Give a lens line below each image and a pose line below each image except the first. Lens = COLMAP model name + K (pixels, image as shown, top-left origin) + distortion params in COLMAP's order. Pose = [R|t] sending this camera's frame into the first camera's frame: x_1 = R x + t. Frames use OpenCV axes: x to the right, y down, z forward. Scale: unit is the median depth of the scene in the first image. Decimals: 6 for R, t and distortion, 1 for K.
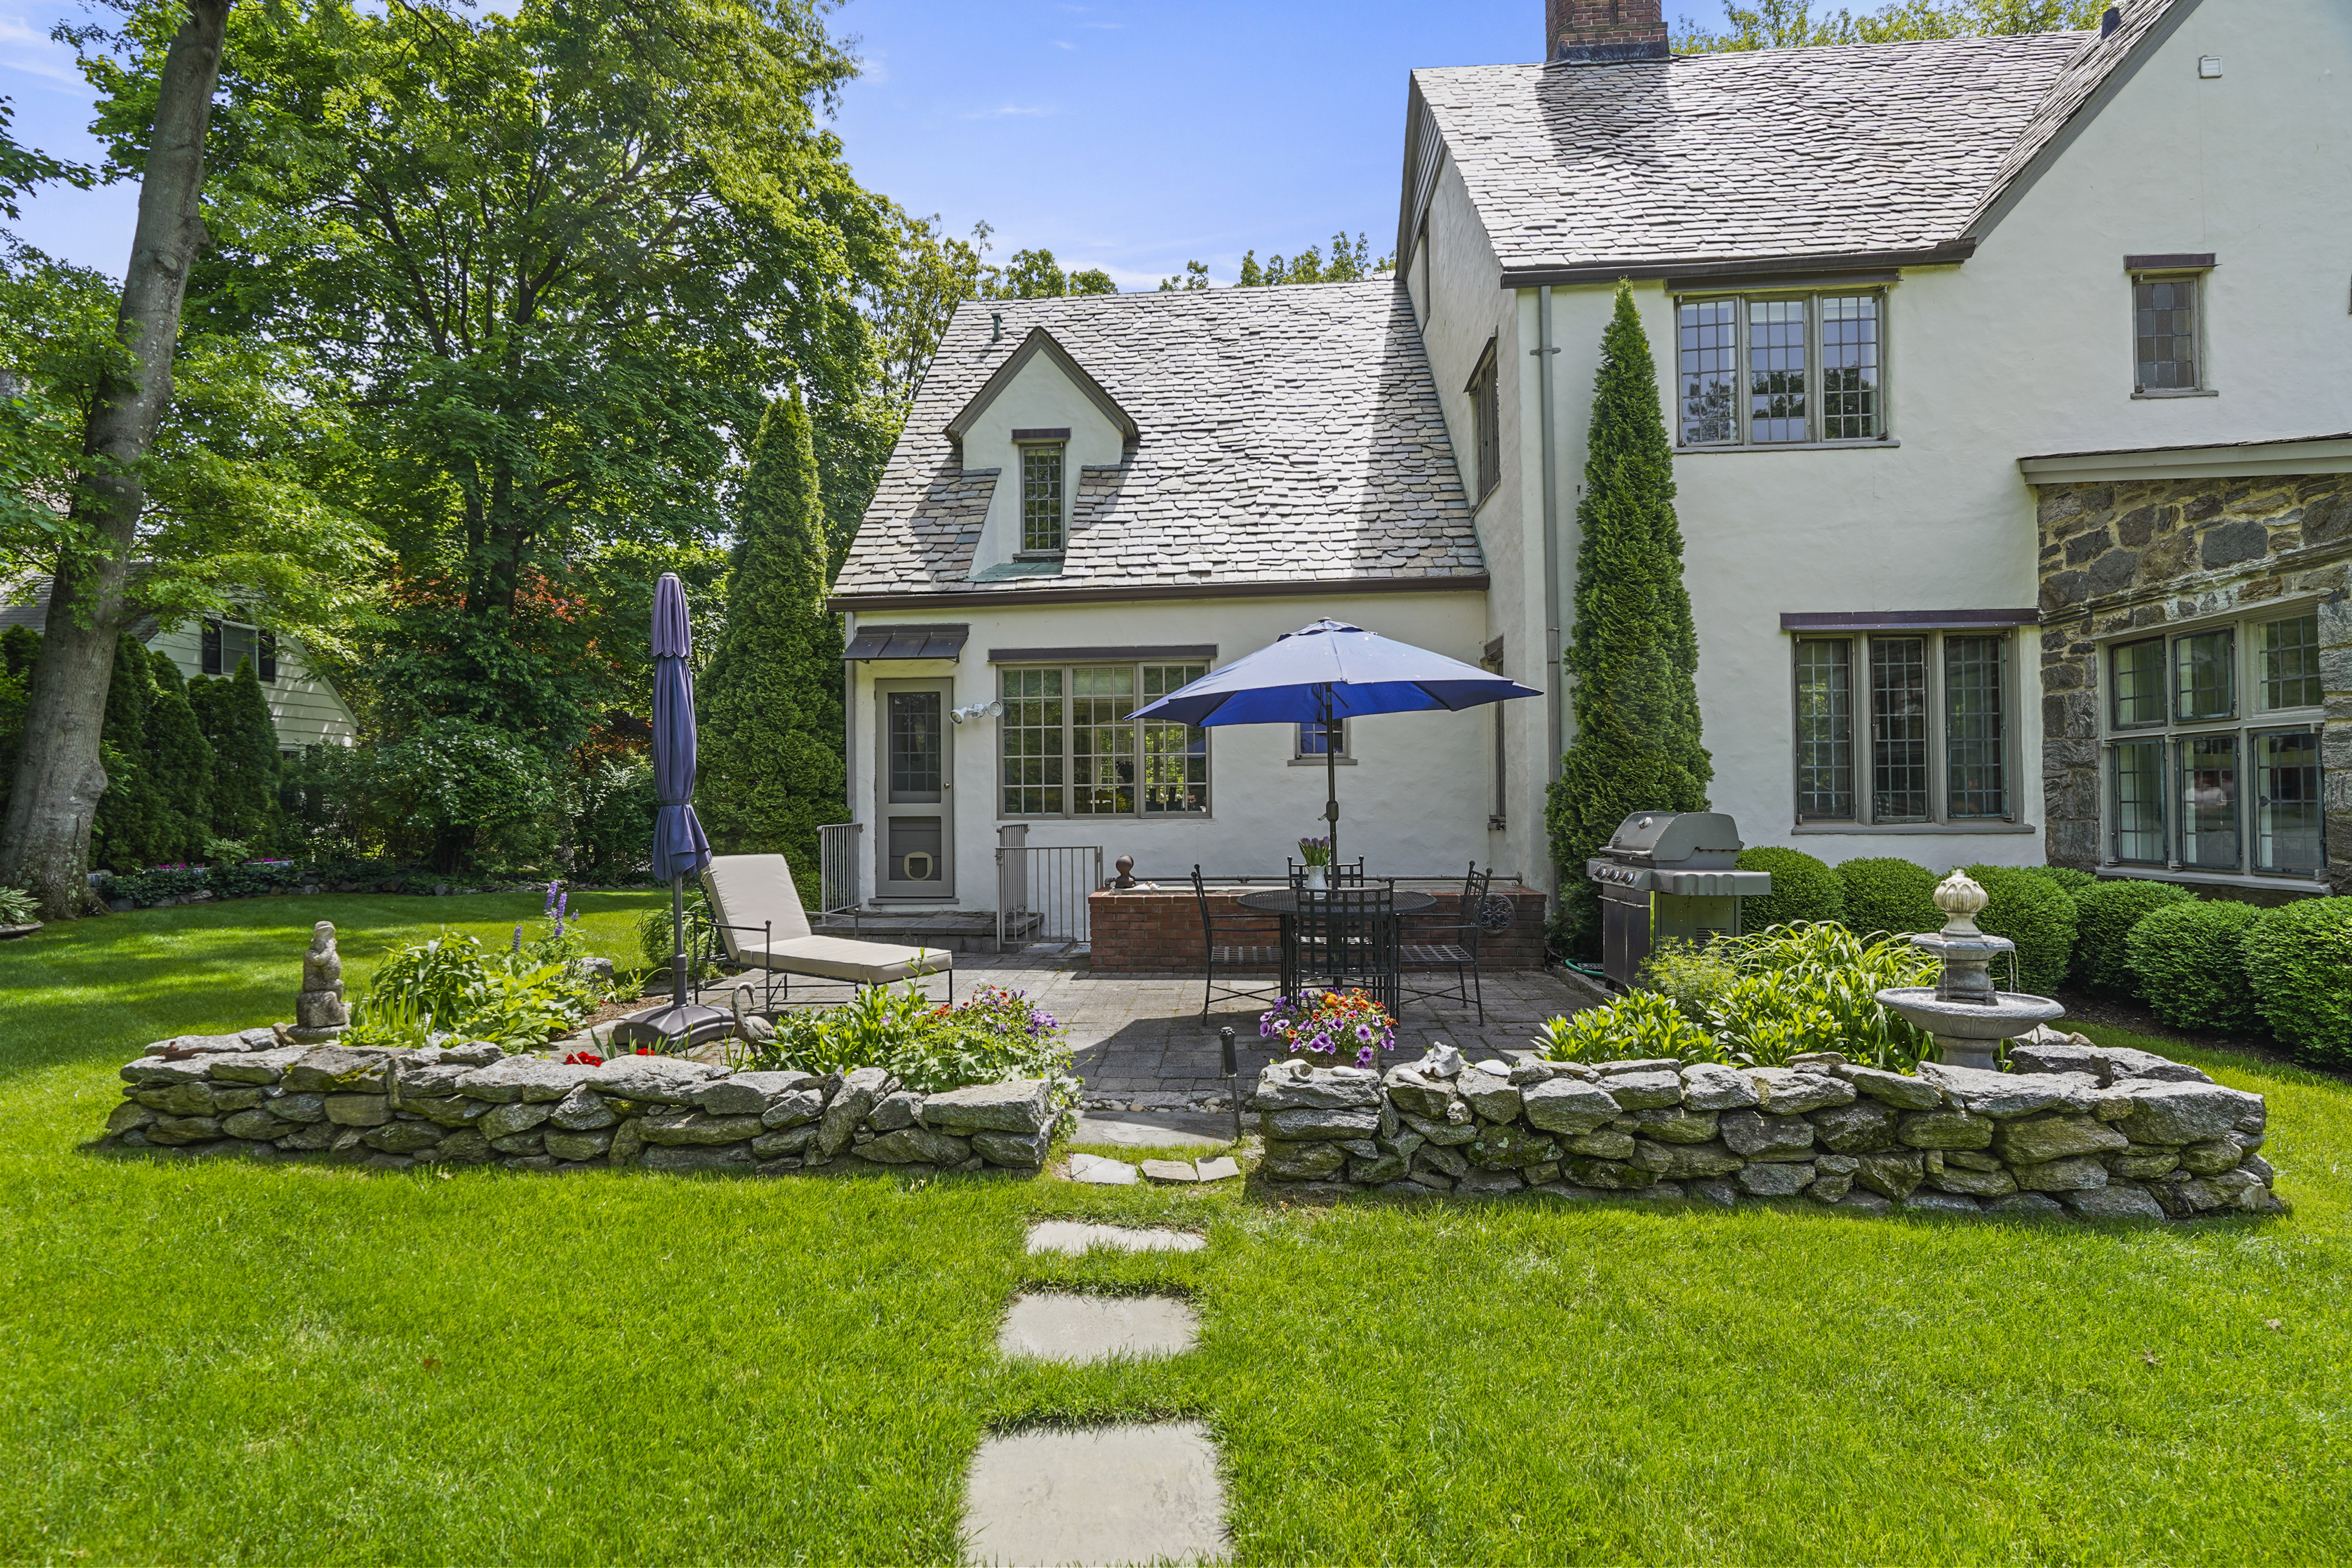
lens RADIAL K [[1080.2, 0, 1169.4], [0, 1080.2, 792.9], [0, 0, 1]] dist [0.003181, 0.002680]
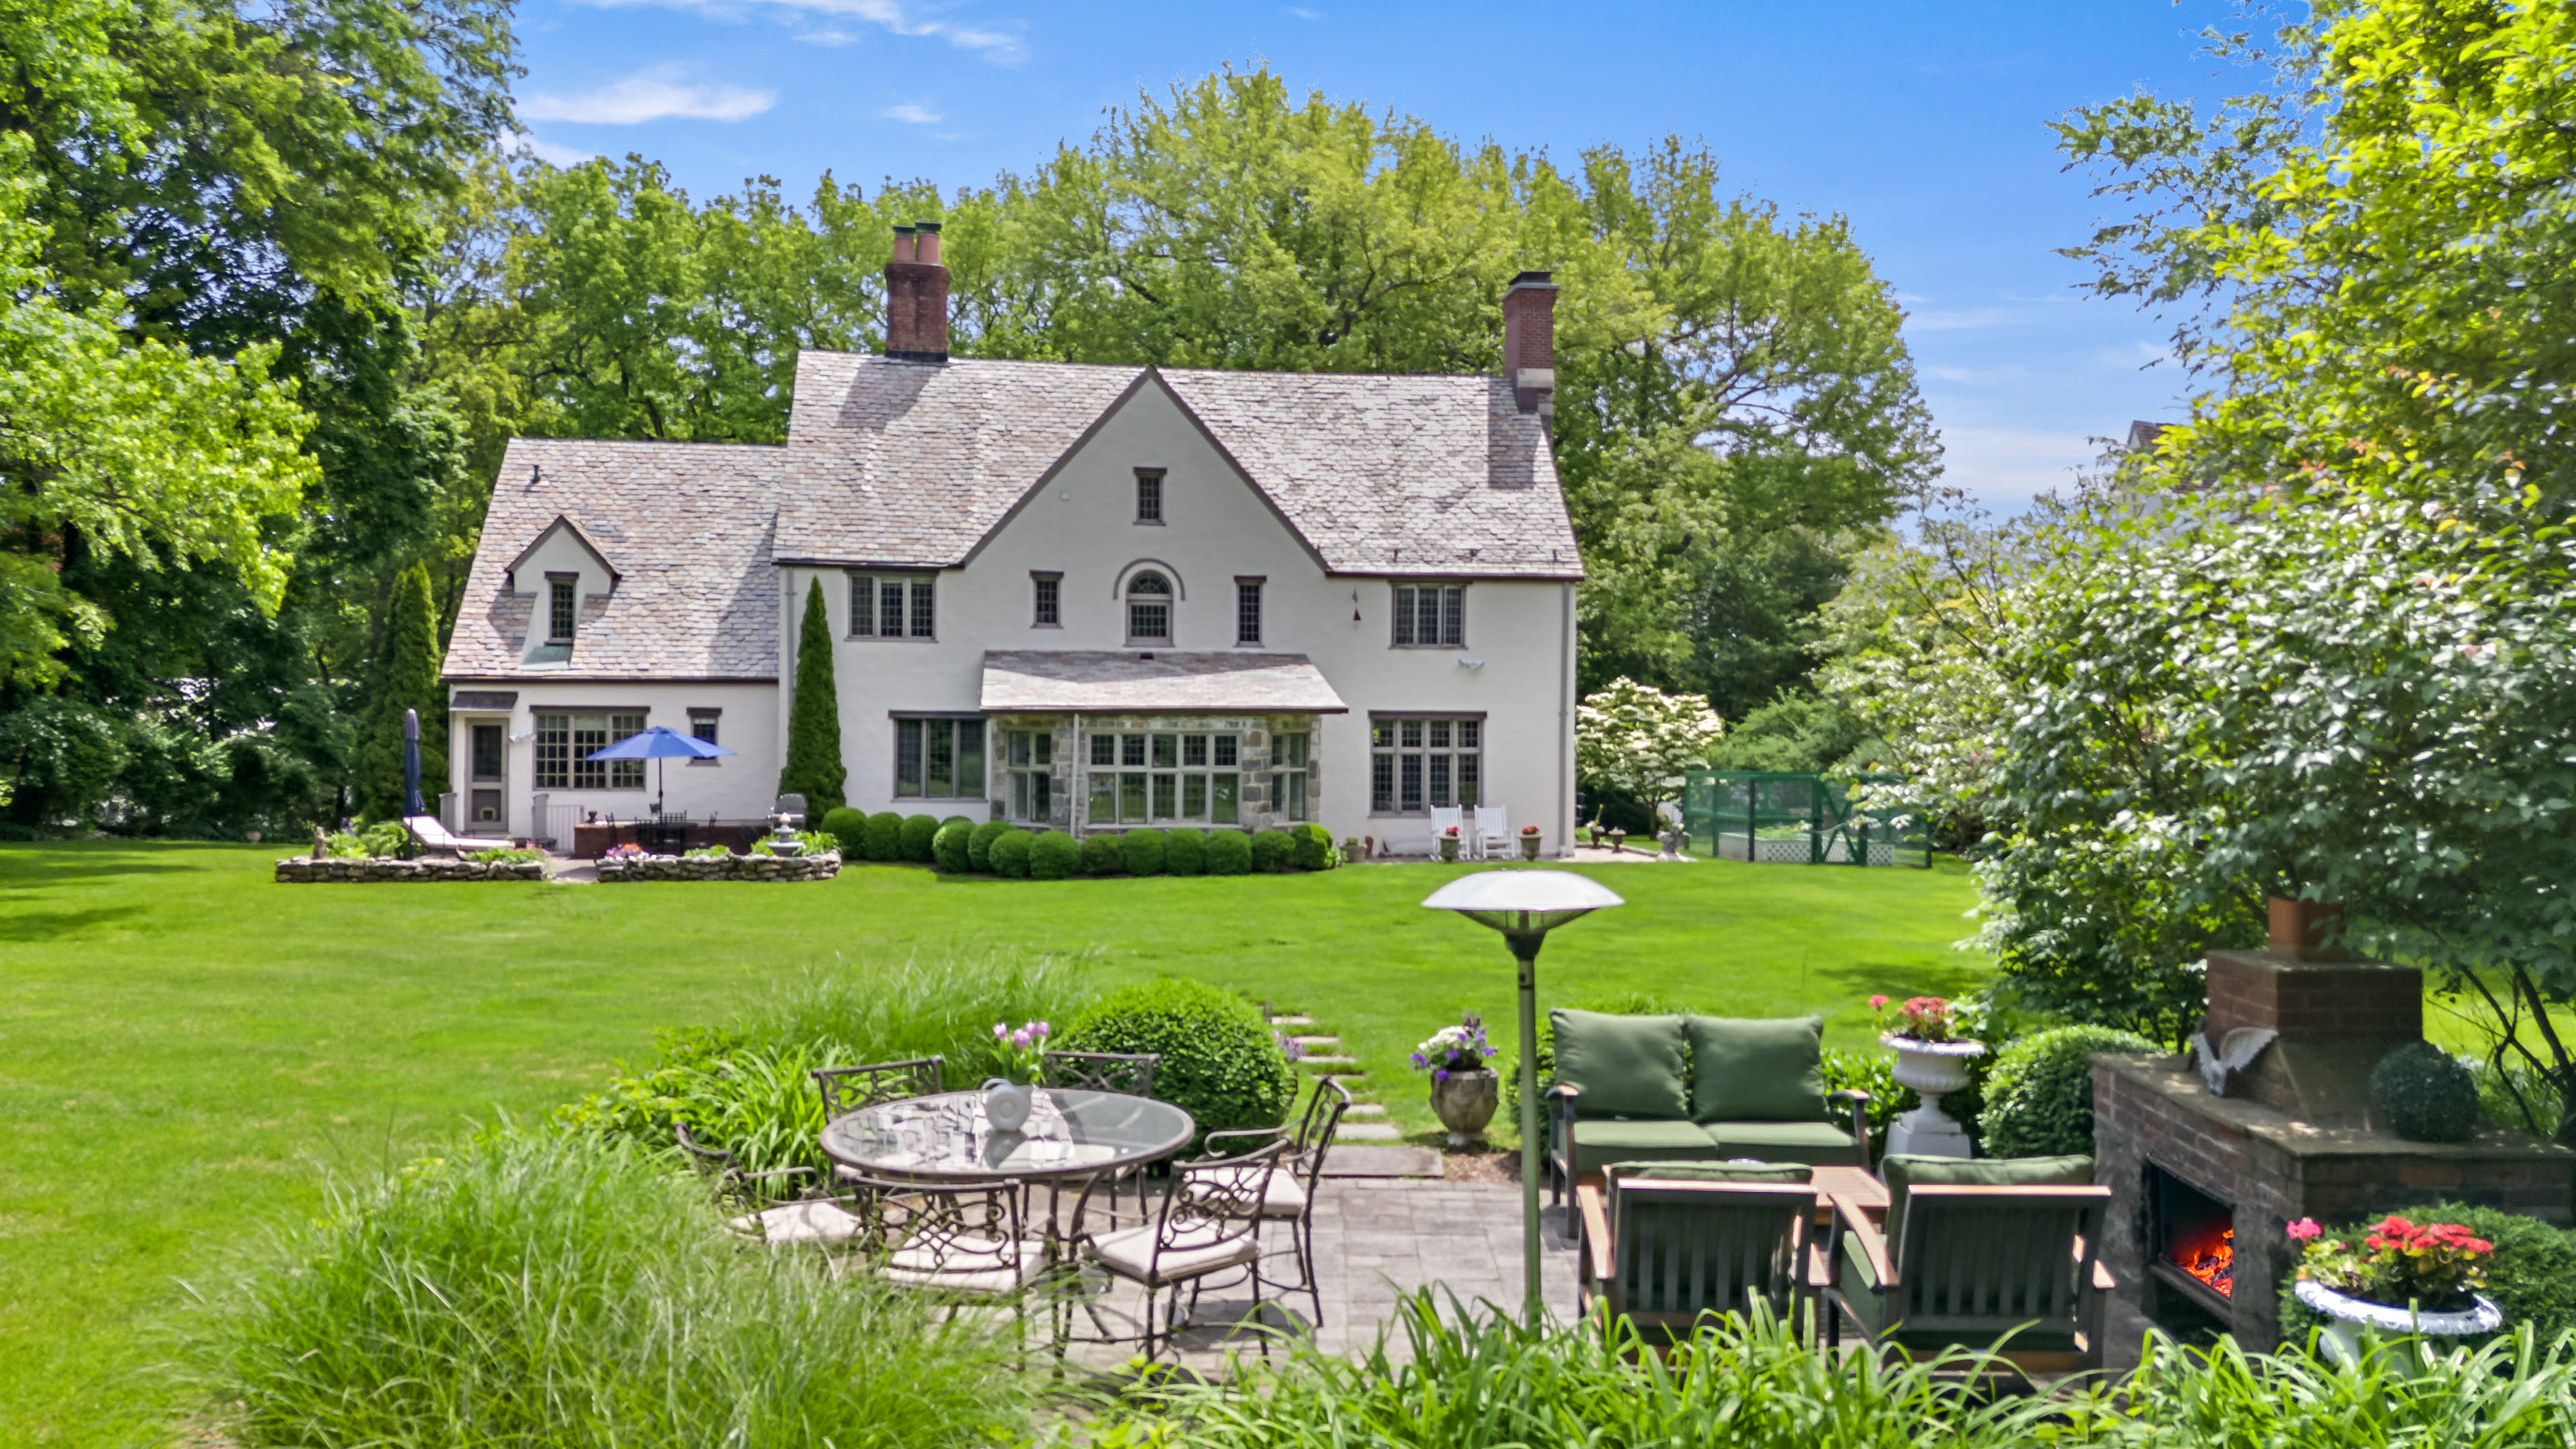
lens RADIAL K [[1877.8, 0, 1297.0], [0, 1877.8, 726.4], [0, 0, 1]] dist [0.068126, -0.013457]
pose [[0.973818, 0.018280, 0.226593, 0.412291], [-0.020543, 0.999760, 0.007632, -0.148284], [-0.226399, -0.012087, 0.973960, -2.684642]]
